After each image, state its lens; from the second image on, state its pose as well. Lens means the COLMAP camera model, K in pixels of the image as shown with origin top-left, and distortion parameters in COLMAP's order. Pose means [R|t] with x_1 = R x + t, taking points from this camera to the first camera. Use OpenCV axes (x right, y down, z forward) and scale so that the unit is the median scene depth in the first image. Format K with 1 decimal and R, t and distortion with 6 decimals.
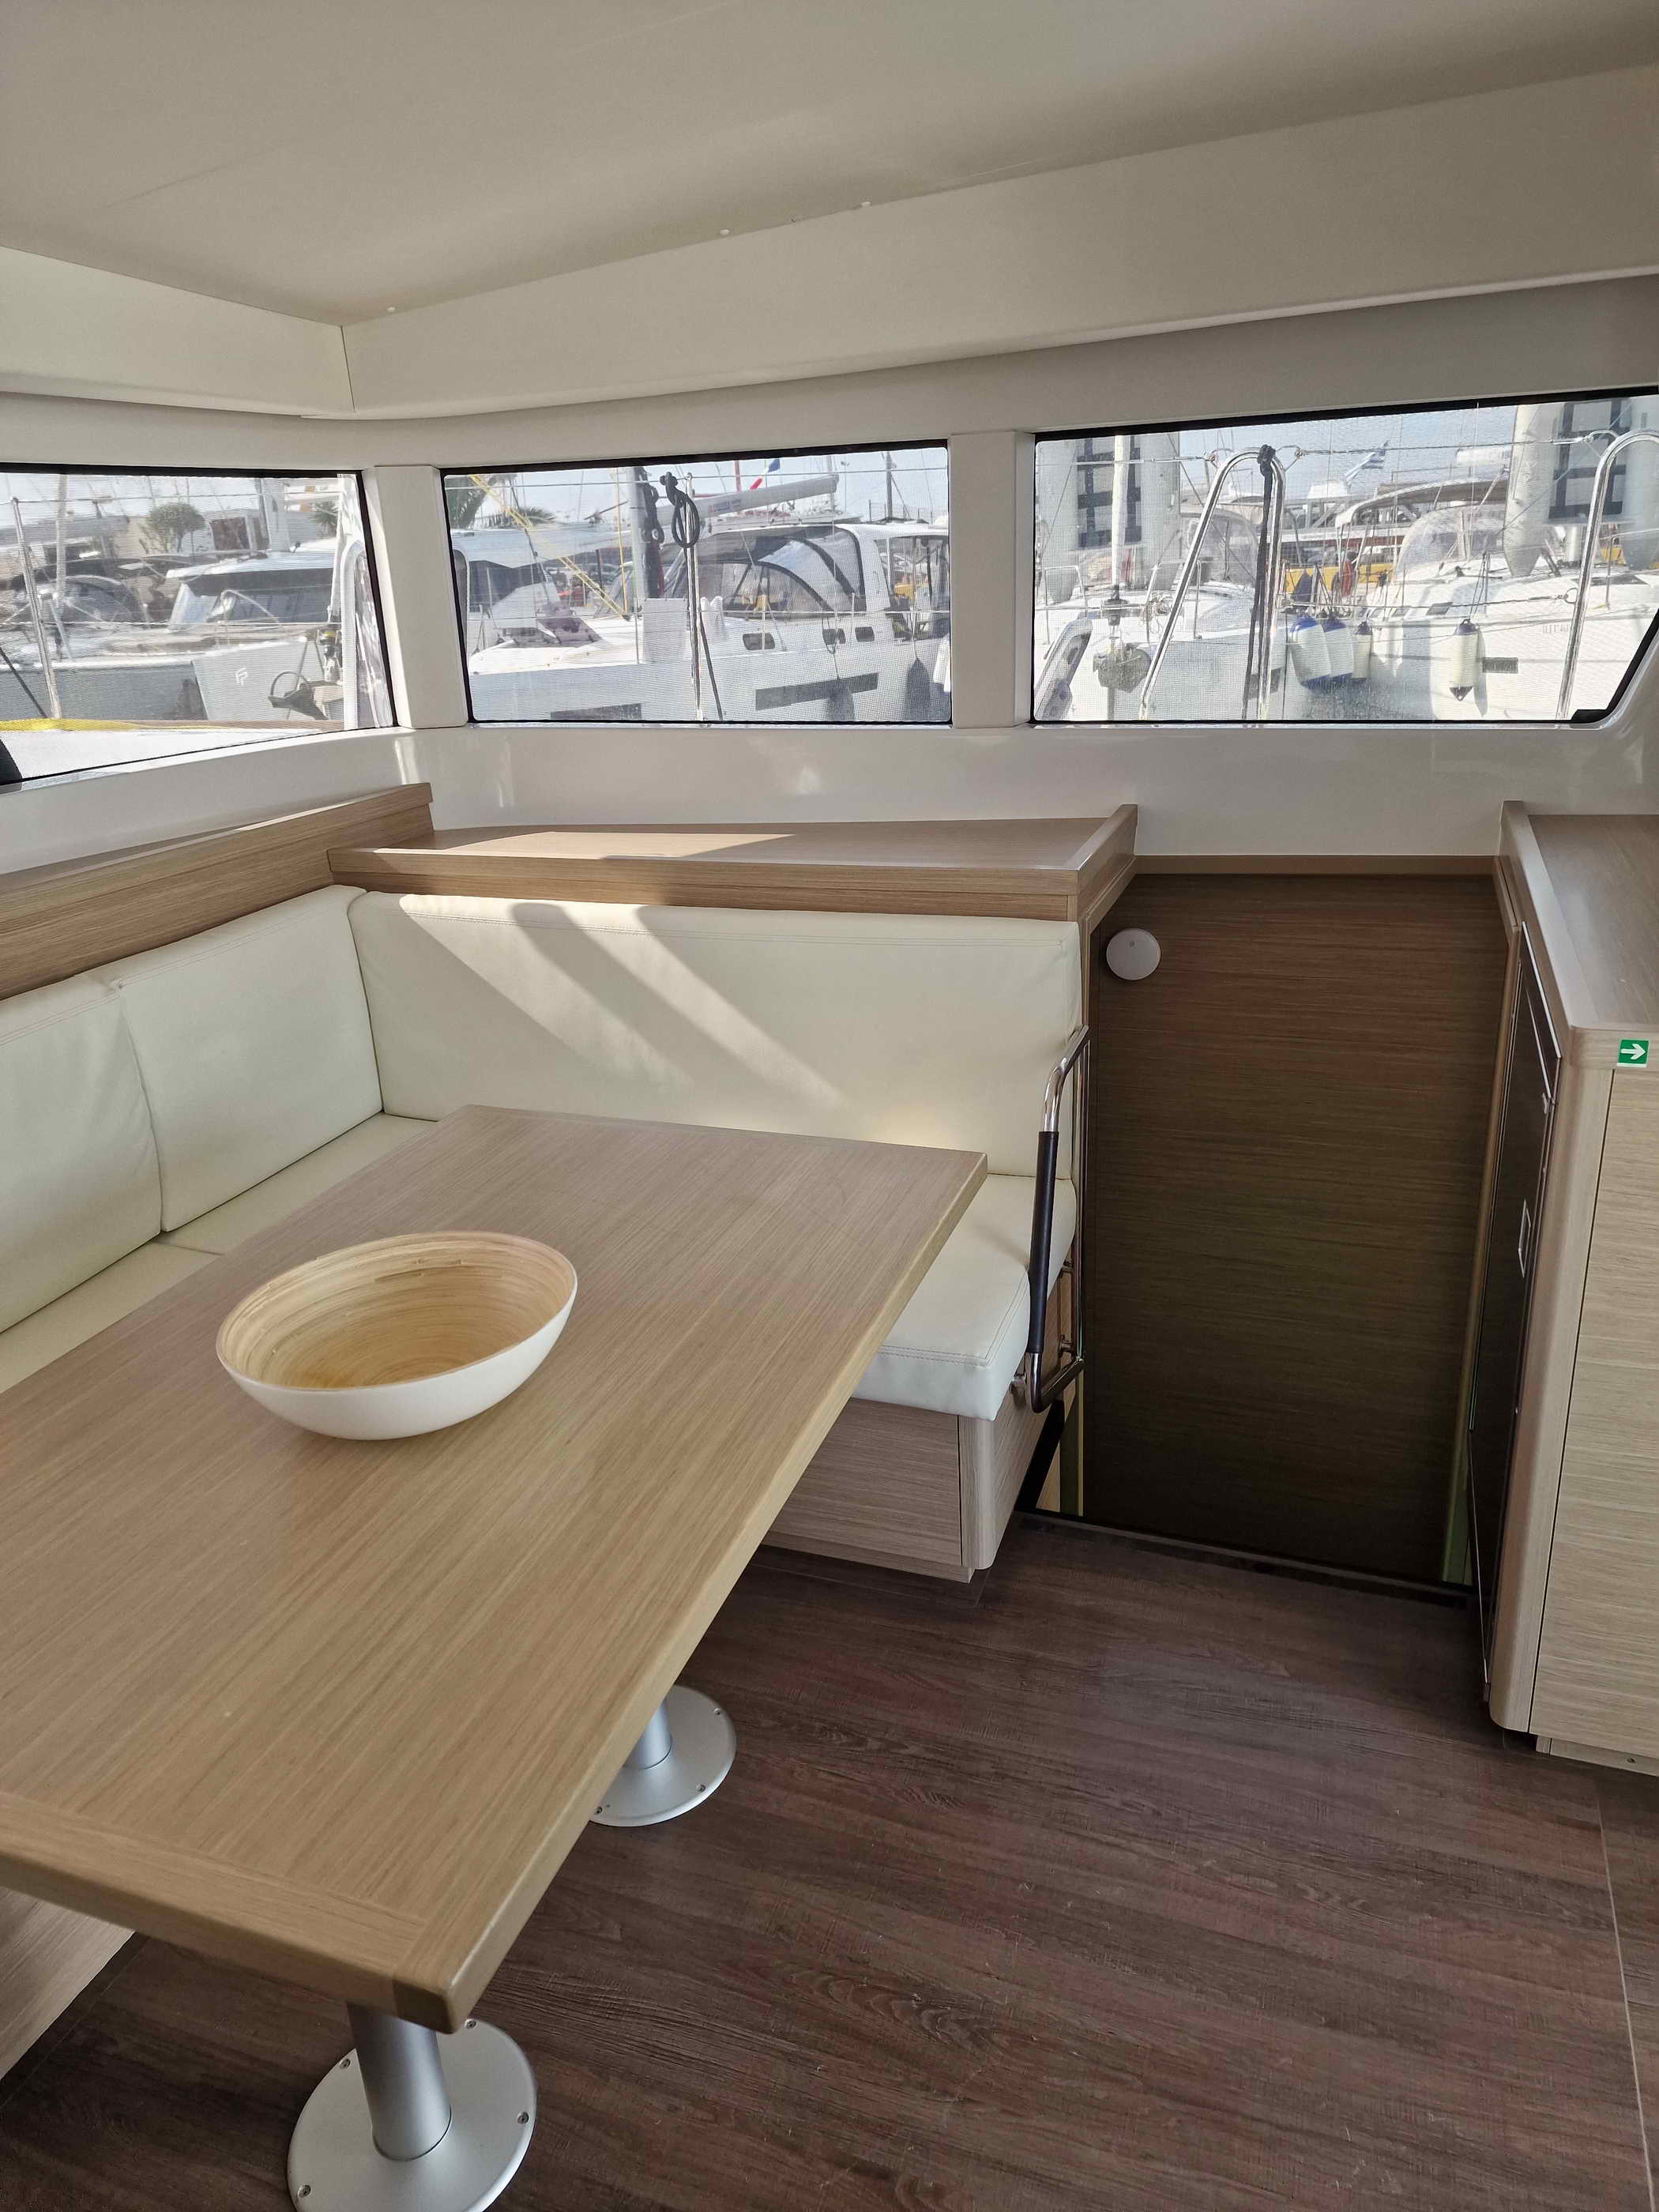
lens RADIAL K [[1507.2, 0, 808.7], [0, 1507.2, 1116.6], [0, 0, 1]] dist [0.018976, -0.043320]
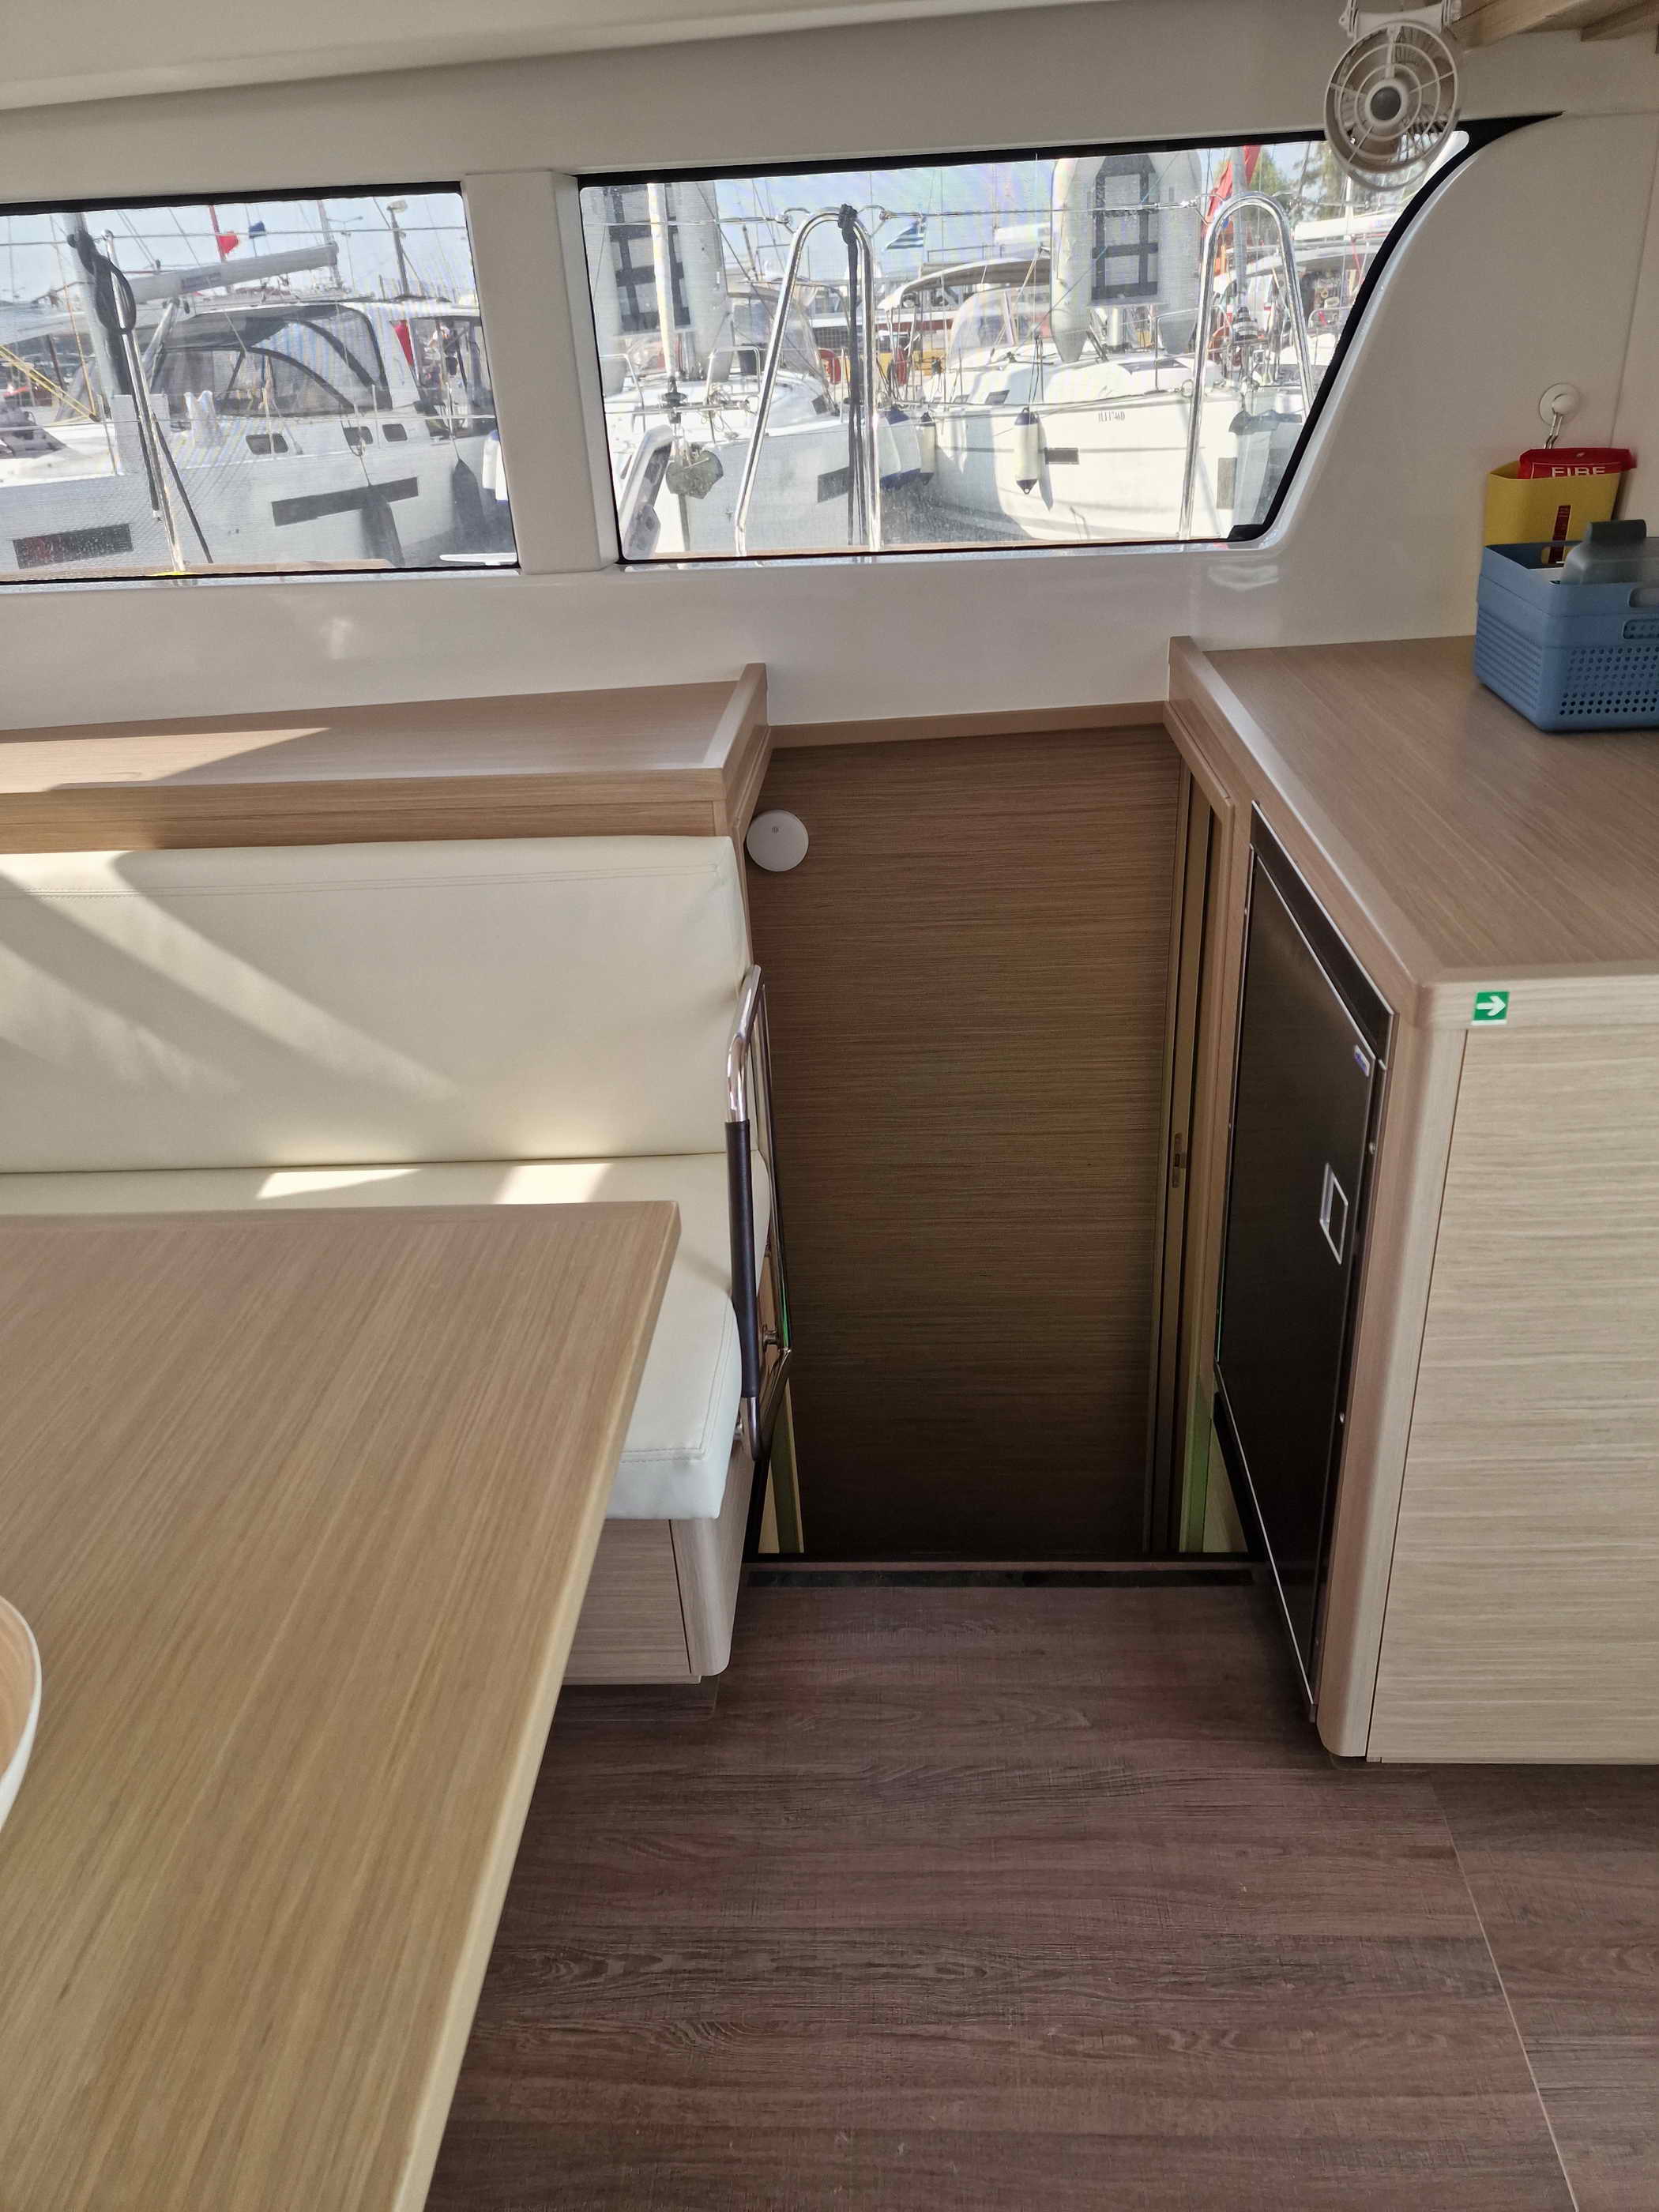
lens RADIAL K [[1507.2, 0, 875.8], [0, 1507.2, 1107.4], [0, 0, 1]] dist [0.018976, -0.043320]
pose [[0.949669, -0.140660, 0.279897, 0.012477], [0.107858, 0.985708, 0.129408, -0.080759], [-0.294100, -0.092706, 0.951268, 0.222200]]
